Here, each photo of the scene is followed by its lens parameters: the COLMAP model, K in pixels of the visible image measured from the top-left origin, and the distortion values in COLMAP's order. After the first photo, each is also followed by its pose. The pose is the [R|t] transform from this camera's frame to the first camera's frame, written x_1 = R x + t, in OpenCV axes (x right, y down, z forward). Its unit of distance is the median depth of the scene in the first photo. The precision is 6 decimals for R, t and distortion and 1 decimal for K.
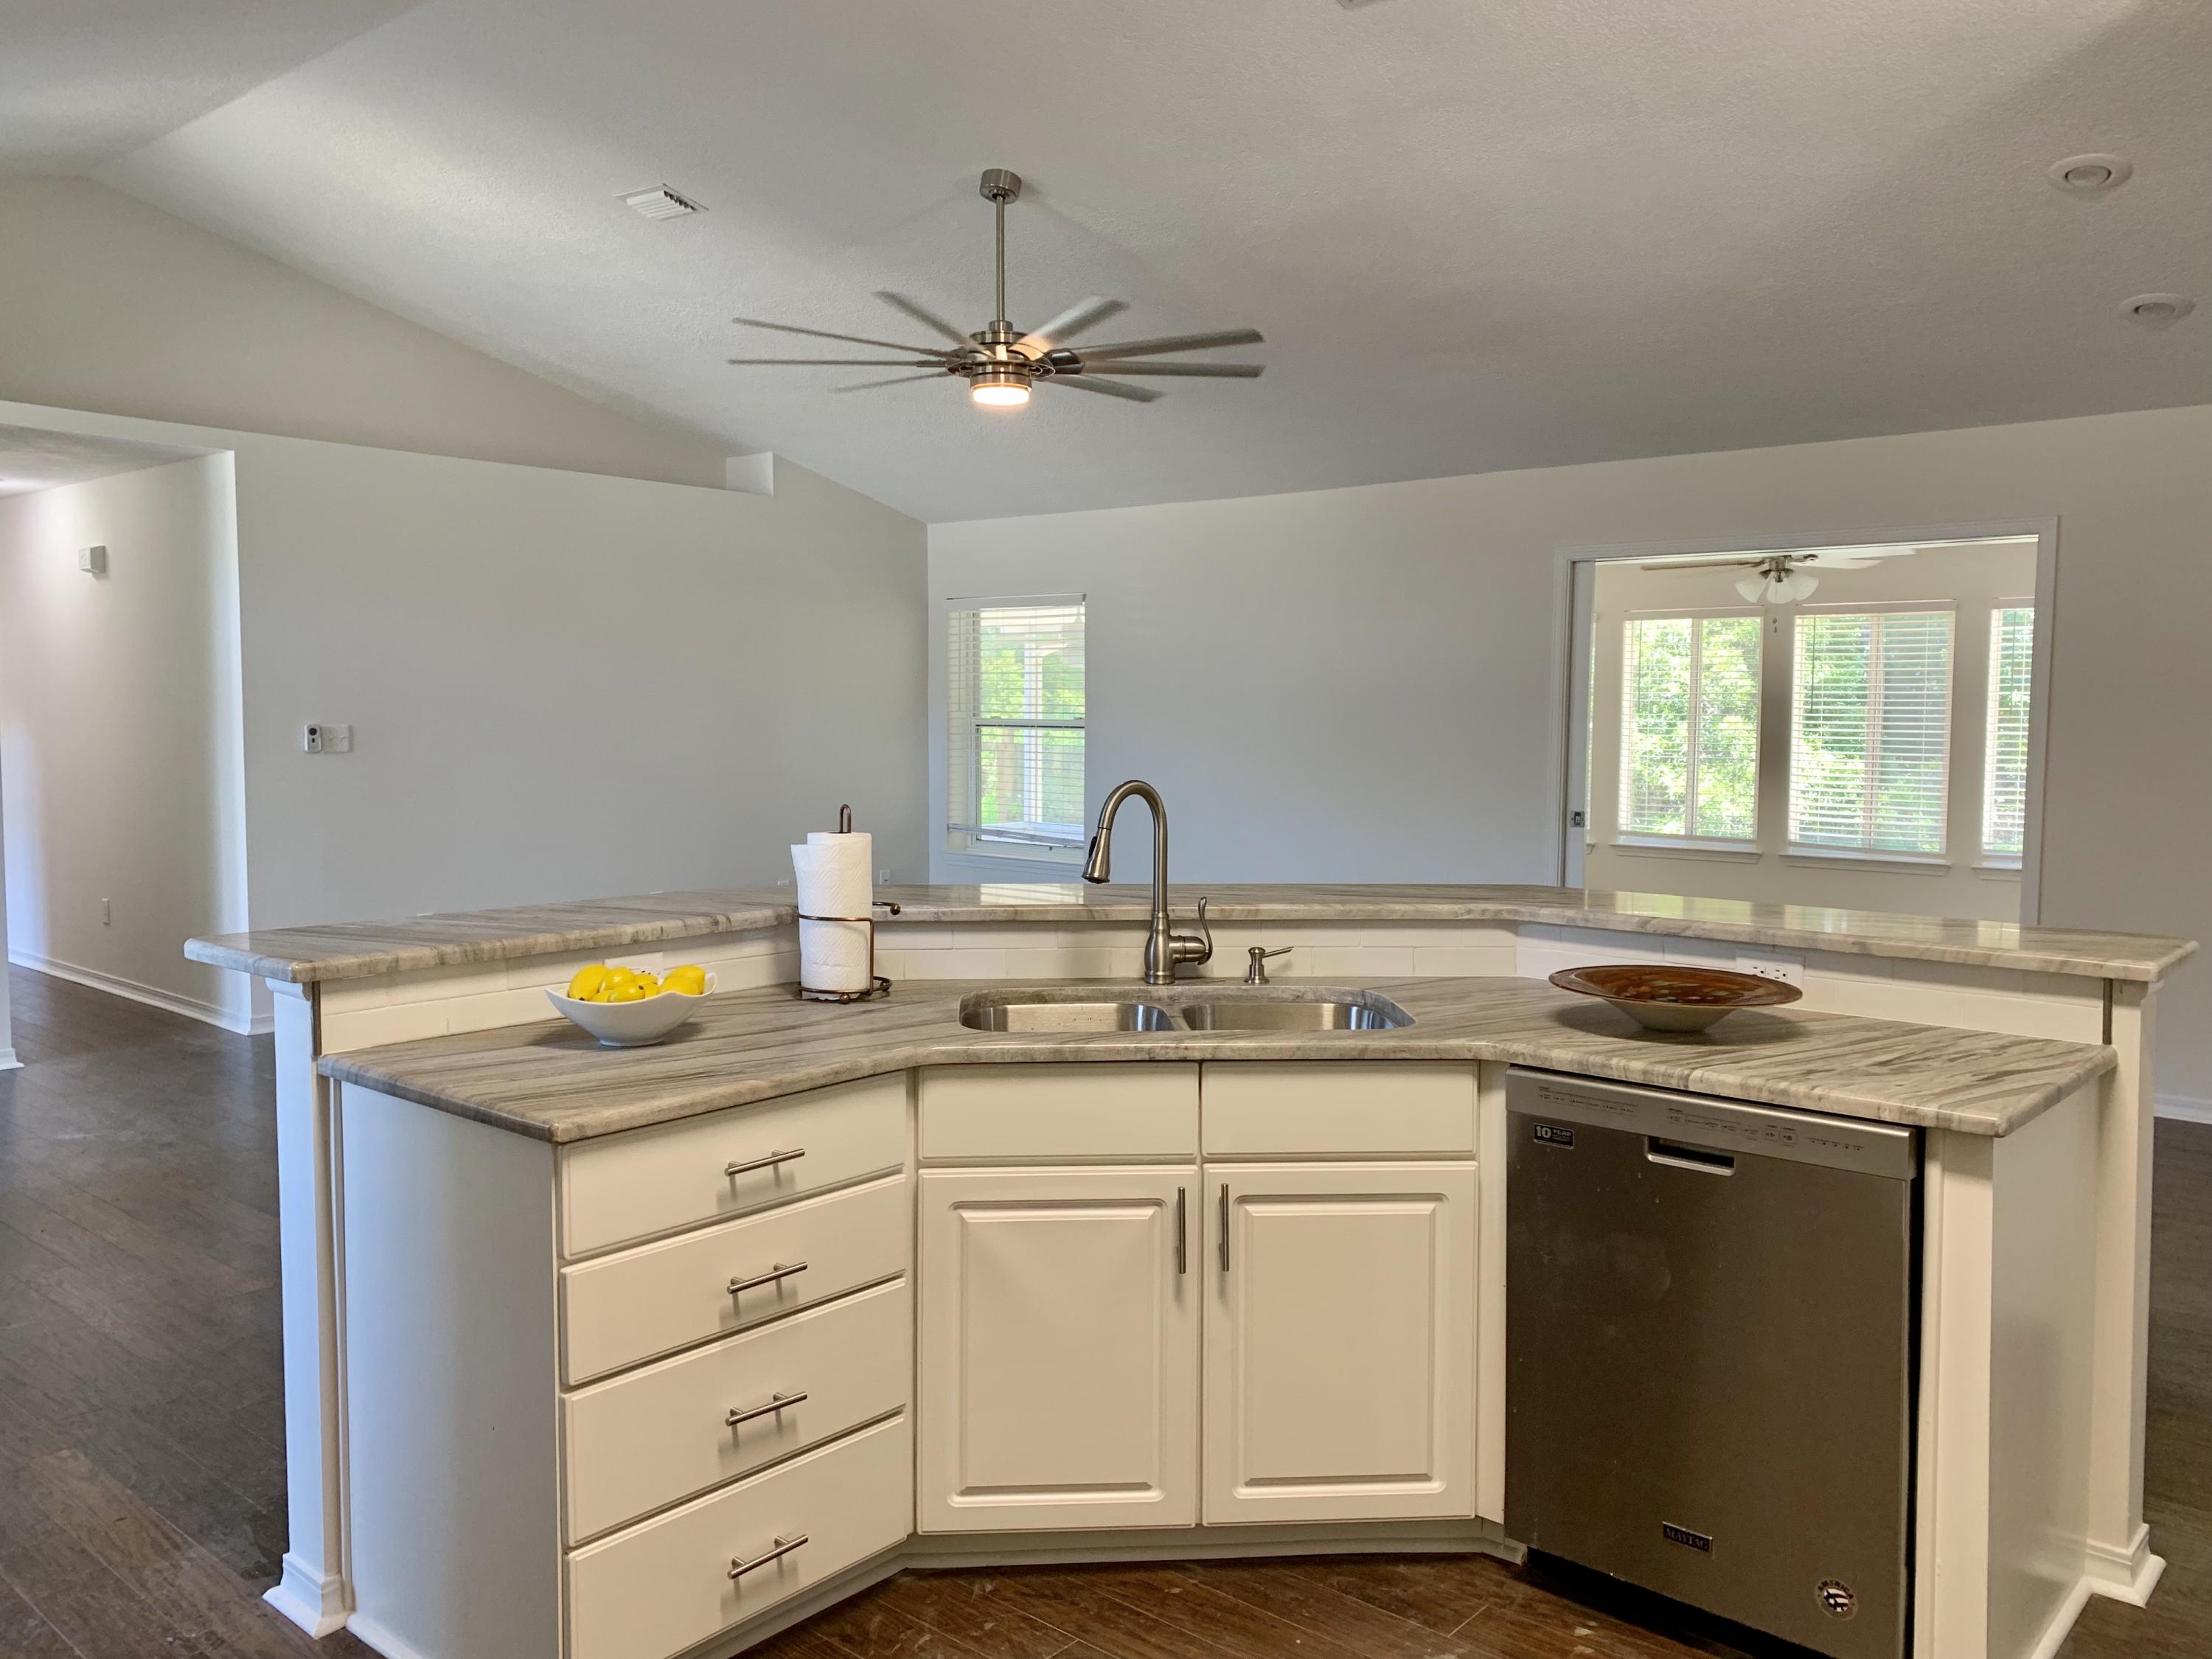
lens RADIAL K [[1688.0, 0, 1110.7], [0, 1688.0, 844.0], [0, 0, 1]] dist [0.031189, -0.034662]
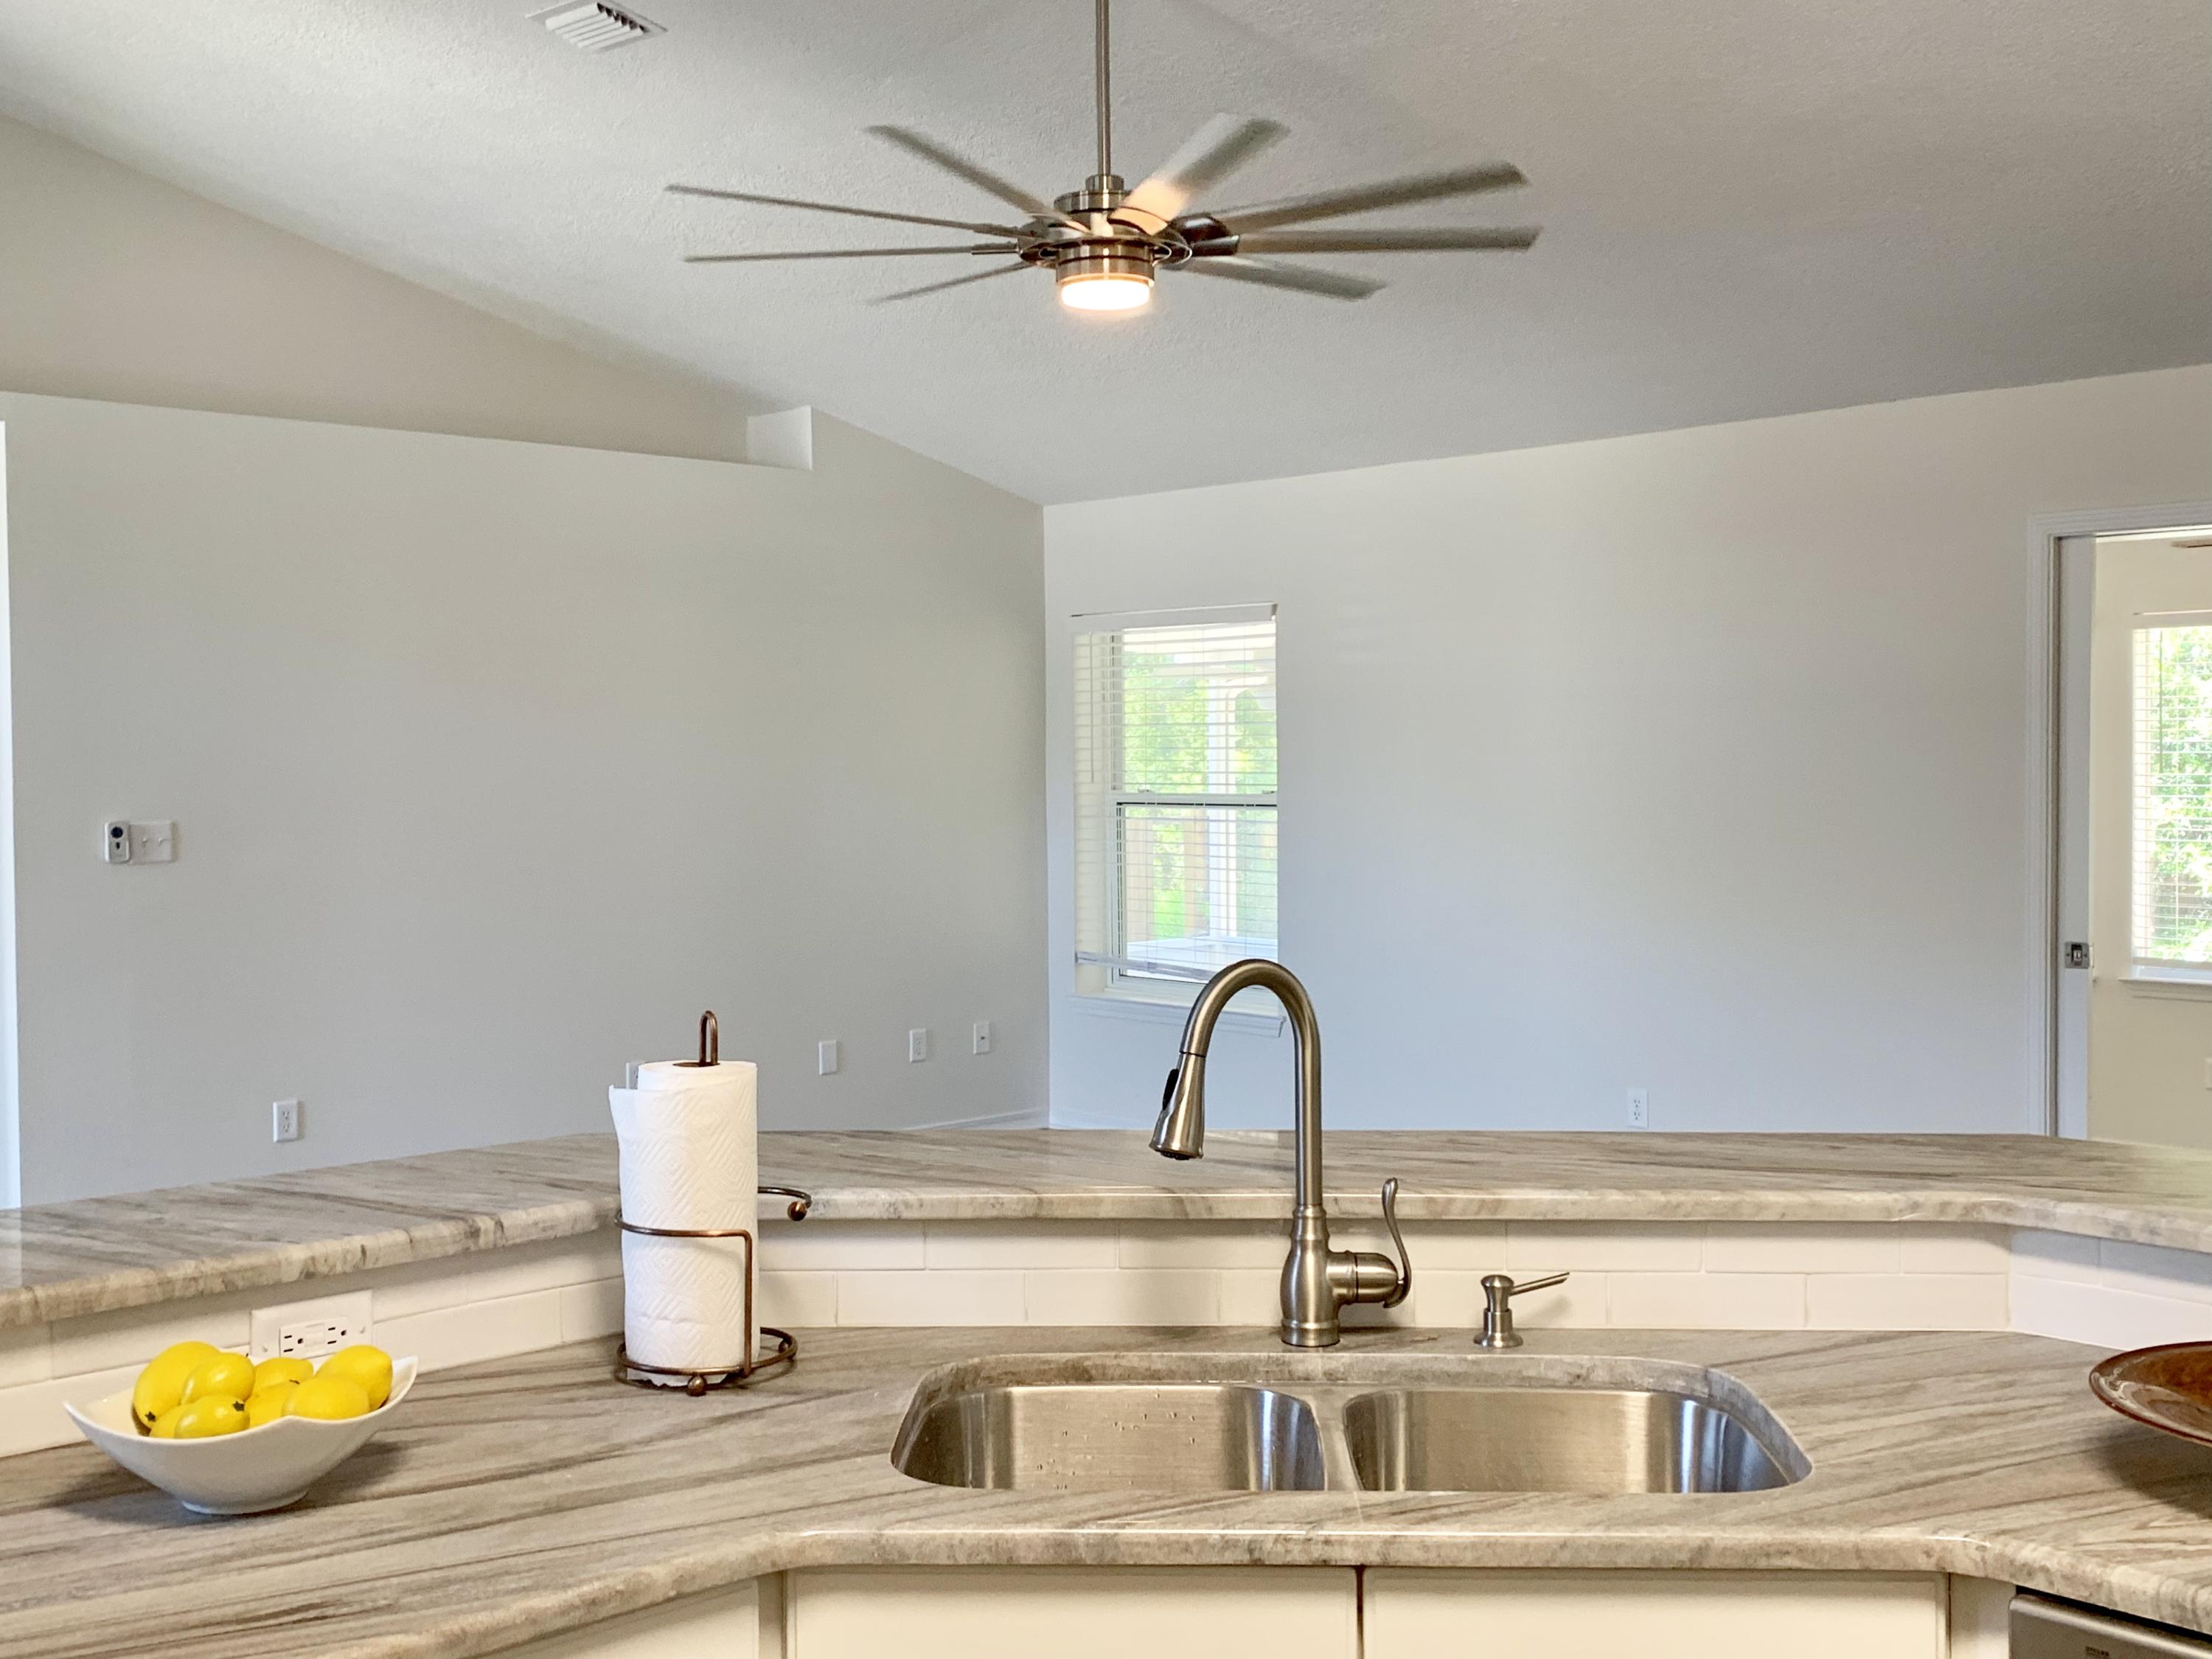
lens RADIAL K [[2325.0, 0, 1101.4], [0, 2325.0, 825.0], [0, 0, 1]] dist [0.028154, 0.000000]
pose [[0.993553, -0.009342, -0.112986, 0.047052], [0.003507, 0.998655, -0.051735, -0.040818], [0.113317, 0.051006, 0.992249, 0.256317]]
